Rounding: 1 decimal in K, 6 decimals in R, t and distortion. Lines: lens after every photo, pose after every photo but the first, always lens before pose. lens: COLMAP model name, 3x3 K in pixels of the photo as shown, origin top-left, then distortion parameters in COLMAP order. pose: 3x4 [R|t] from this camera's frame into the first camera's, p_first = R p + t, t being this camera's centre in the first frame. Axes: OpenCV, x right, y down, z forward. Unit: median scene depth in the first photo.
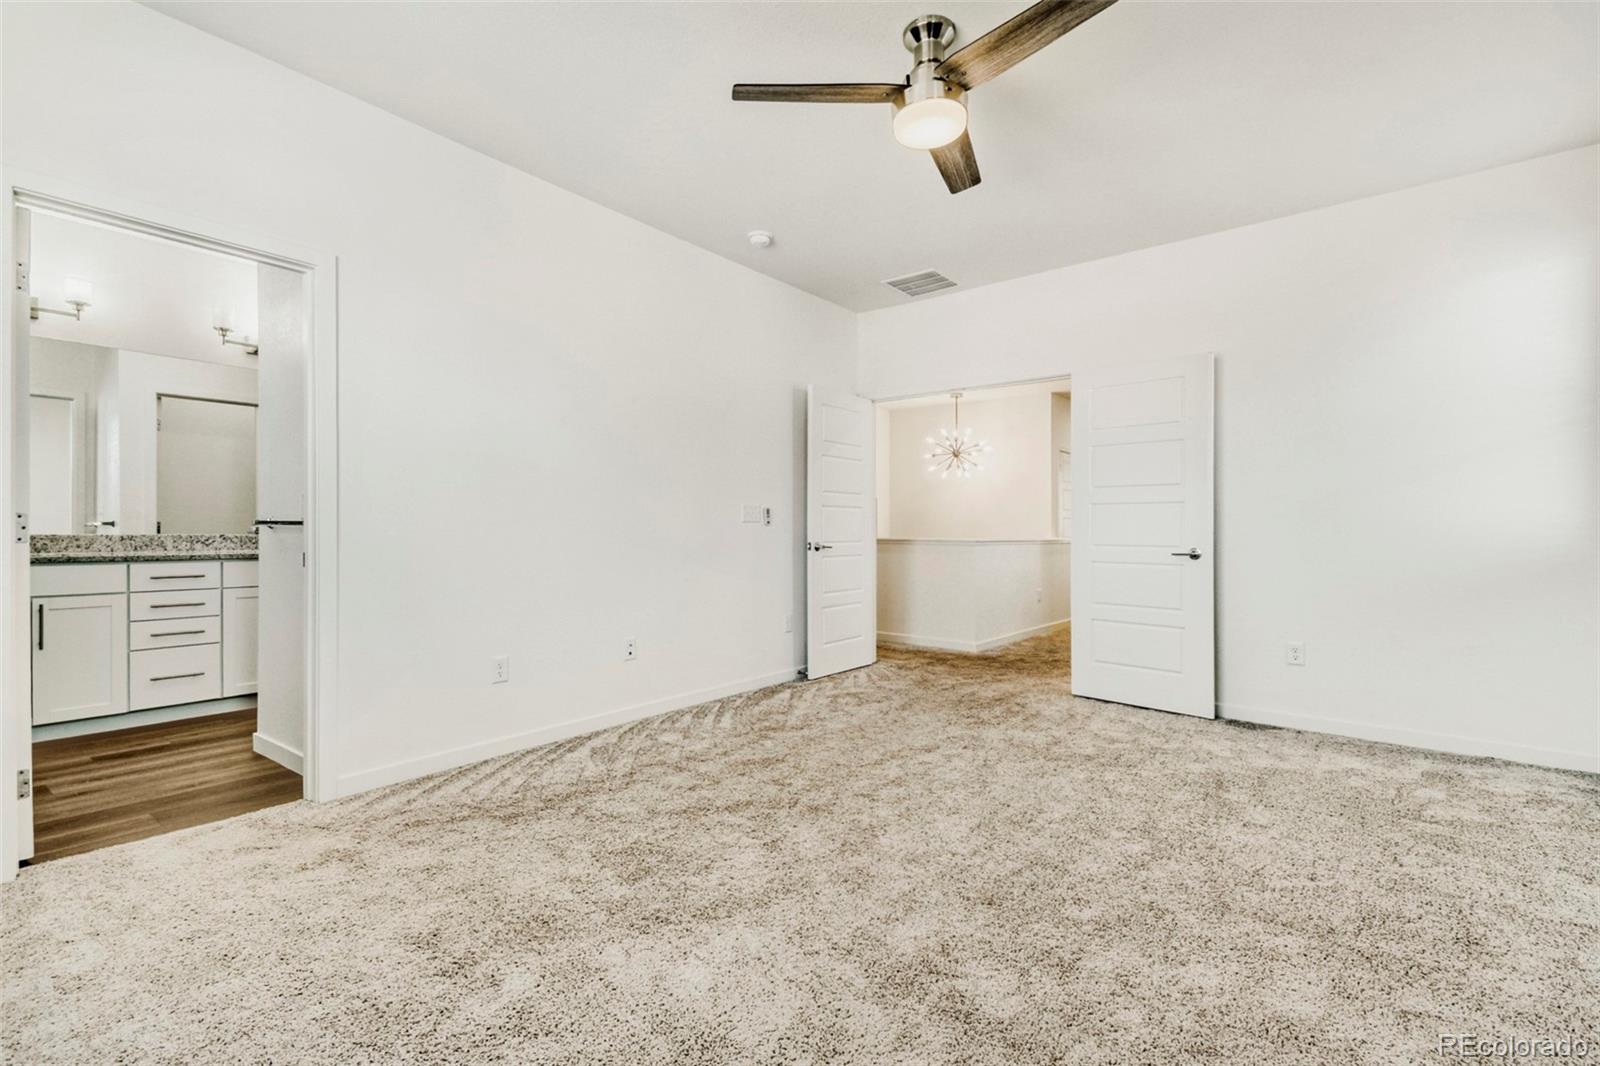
lens RADIAL K [[704.1, 0, 800.0], [0, 704.1, 533.0], [0, 0, 1]] dist [0.038371, -0.016066]
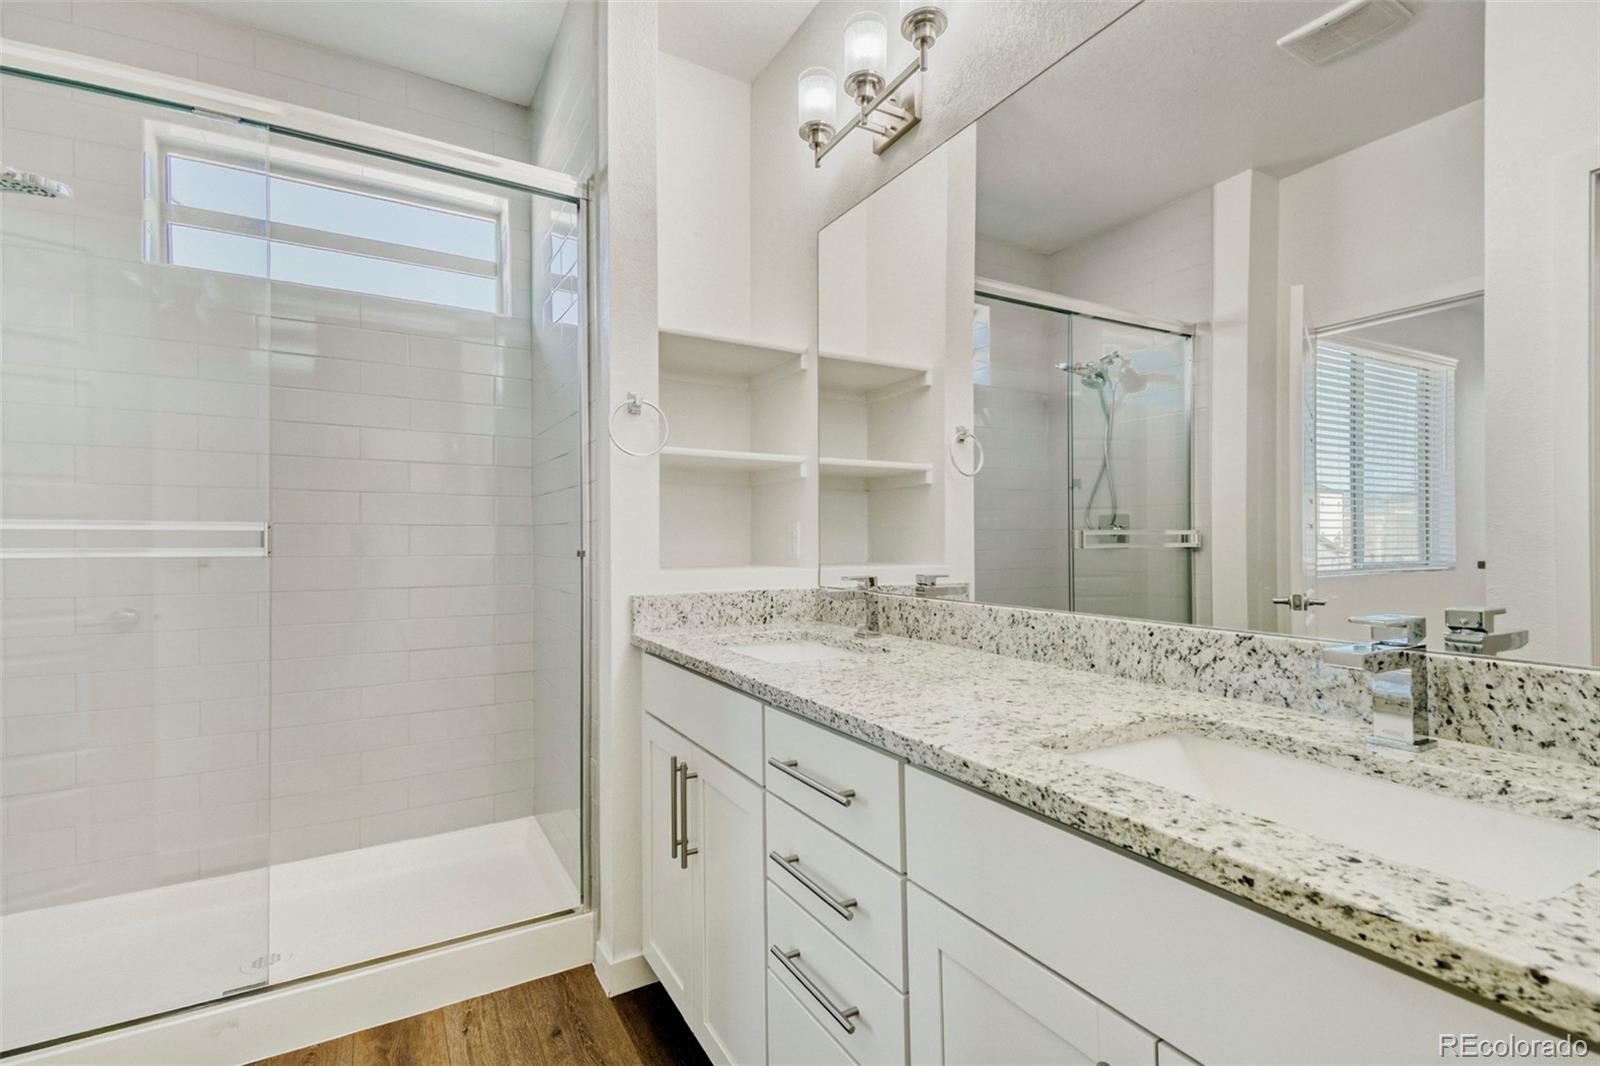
lens RADIAL K [[710.6, 0, 799.4], [0, 710.6, 534.9], [0, 0, 1]] dist [0.053503, -0.024774]
pose [[-0.387512, -0.008424, -0.921826, -0.579176], [-0.000269, 0.999959, -0.009025, -0.033604], [0.921865, -0.003249, -0.387499, 1.073187]]
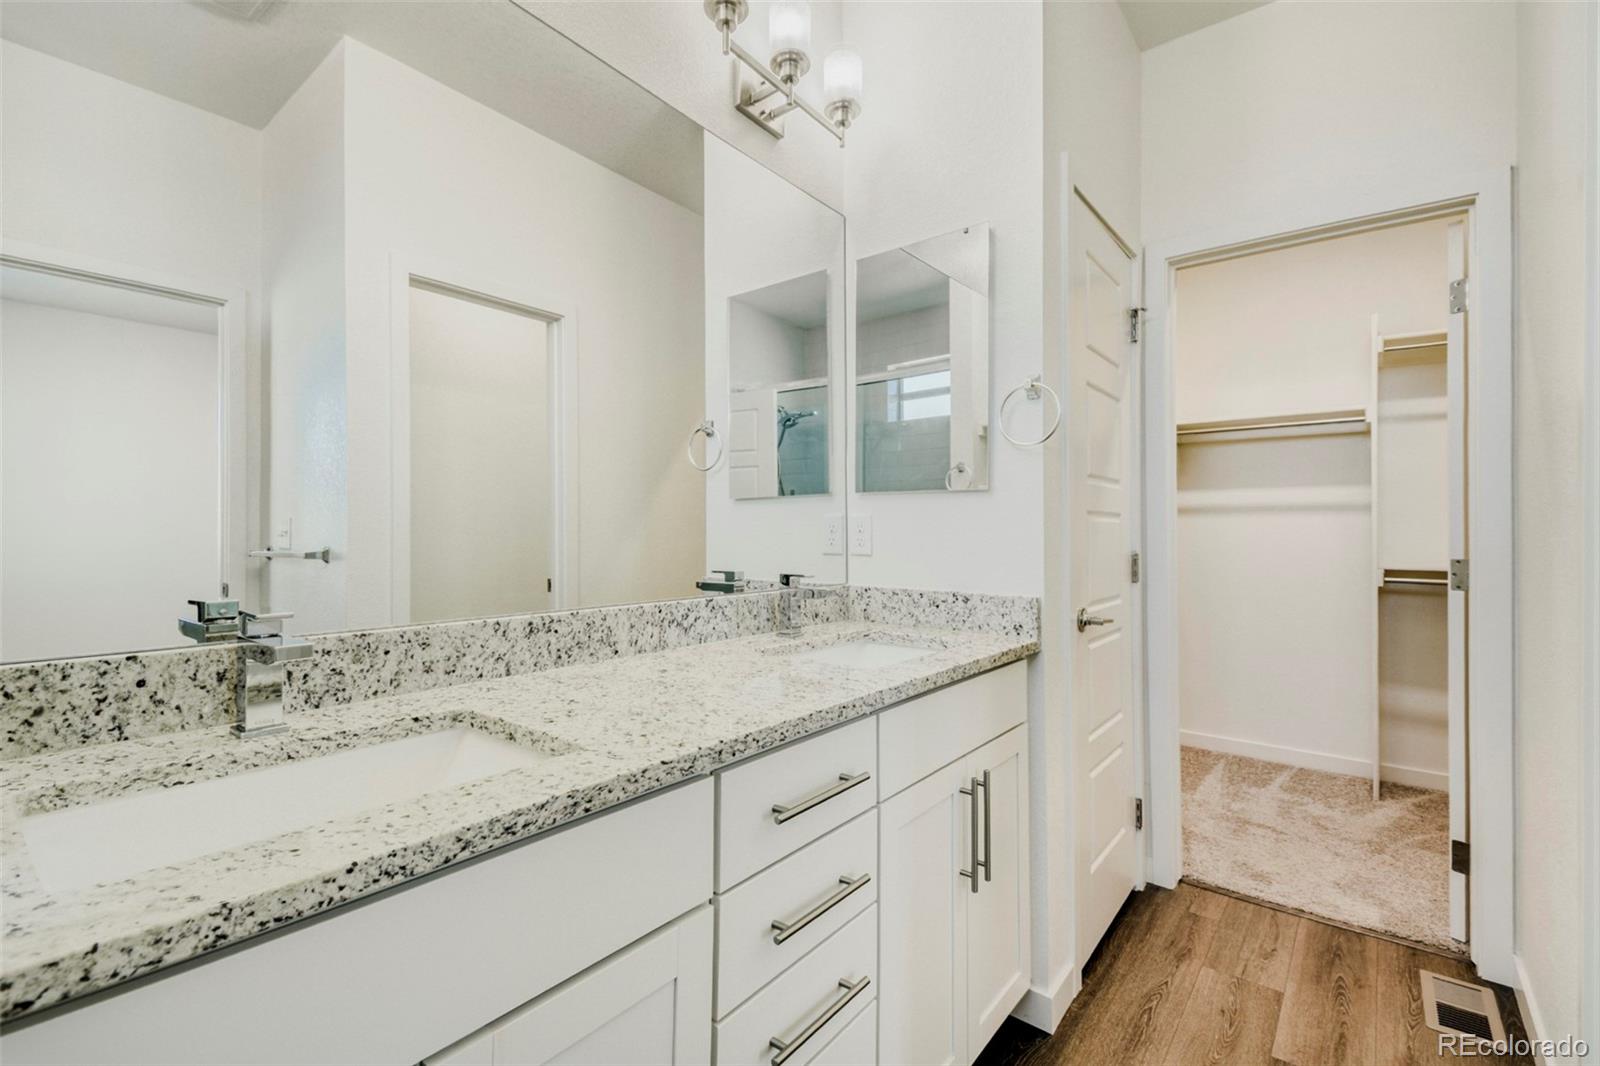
lens RADIAL K [[710.6, 0, 799.4], [0, 710.6, 534.9], [0, 0, 1]] dist [0.053503, -0.024774]
pose [[0.999491, -0.002859, -0.031758, -0.838915], [0.002831, 0.999996, -0.000936, -0.034024], [0.031761, 0.000845, 0.999495, 0.710801]]
